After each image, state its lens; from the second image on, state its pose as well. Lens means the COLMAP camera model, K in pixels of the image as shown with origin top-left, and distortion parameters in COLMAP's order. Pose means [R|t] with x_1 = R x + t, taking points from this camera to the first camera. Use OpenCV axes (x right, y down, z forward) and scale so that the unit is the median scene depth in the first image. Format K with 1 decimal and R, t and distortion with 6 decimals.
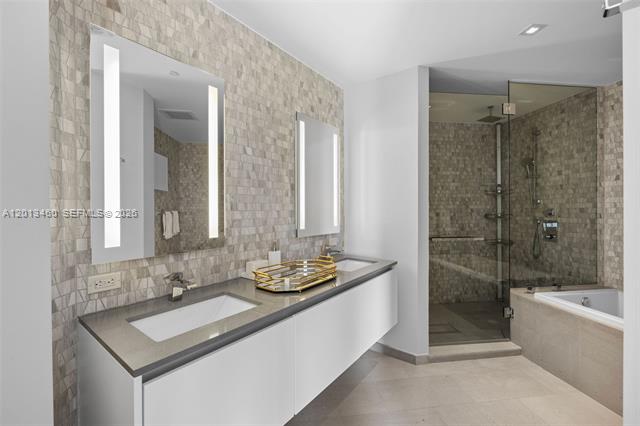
lens RADIAL K [[269.0, 0, 317.0], [0, 269.0, 210.8], [0, 0, 1]] dist [-0.003651, 0.000279]
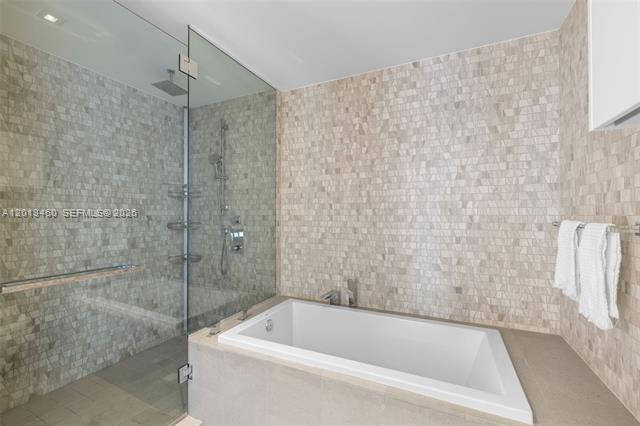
lens RADIAL K [[269.0, 0, 319.2], [0, 269.0, 212.8], [0, 0, 1]] dist [-0.003651, 0.000279]
pose [[0.535455, 0.015999, 0.844412, 0.271425], [0.001682, 0.999798, -0.020009, 0.000293], [-0.844562, 0.012134, 0.535320, 0.304898]]
